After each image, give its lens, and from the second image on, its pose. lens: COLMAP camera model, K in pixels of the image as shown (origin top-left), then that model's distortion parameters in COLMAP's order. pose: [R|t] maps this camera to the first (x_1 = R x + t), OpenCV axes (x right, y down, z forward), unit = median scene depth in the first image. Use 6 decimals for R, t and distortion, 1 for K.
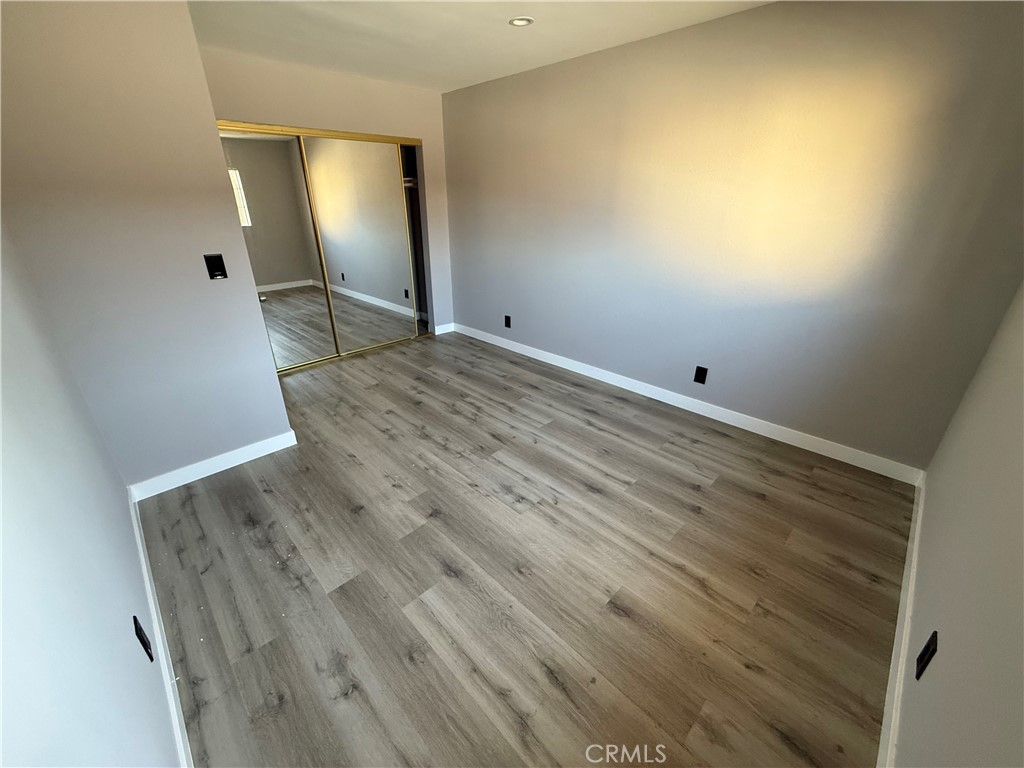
lens RADIAL K [[407.8, 0, 513.5], [0, 407.8, 382.9], [0, 0, 1]] dist [-0.002926, -0.000233]
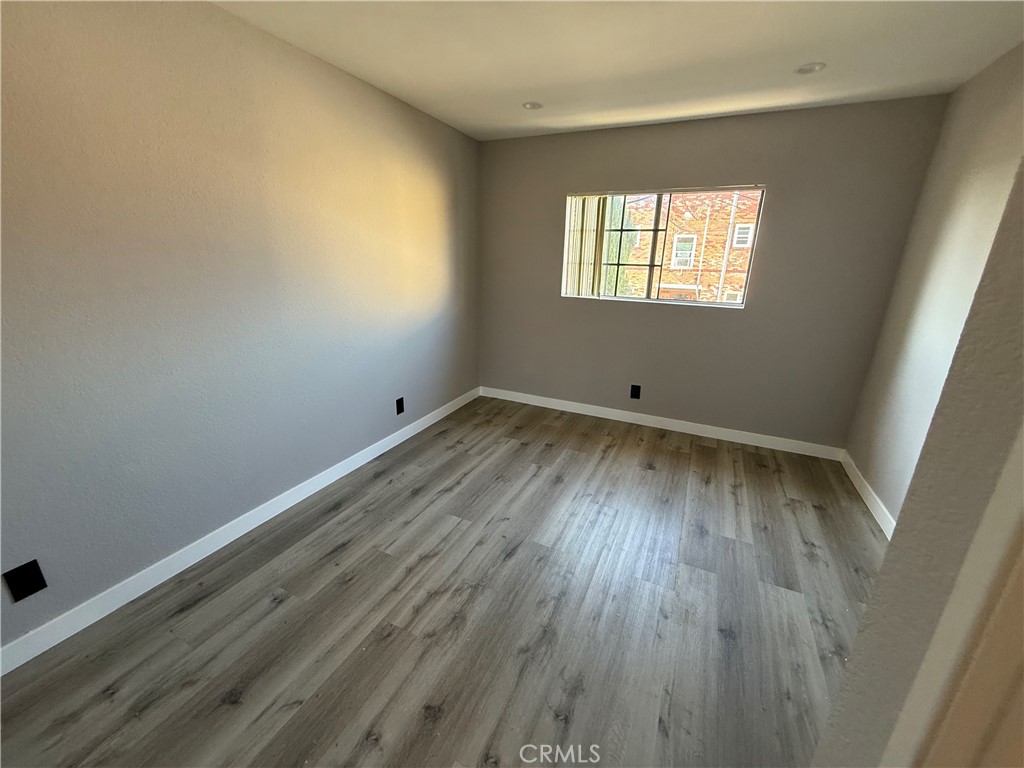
lens RADIAL K [[407.8, 0, 517.0], [0, 407.8, 382.8], [0, 0, 1]] dist [-0.002926, -0.000233]
pose [[-0.341443, -0.289029, 0.894360, -0.650310], [0.363082, 0.837121, 0.409146, -0.445084], [-0.866942, 0.464426, -0.180887, 1.029023]]
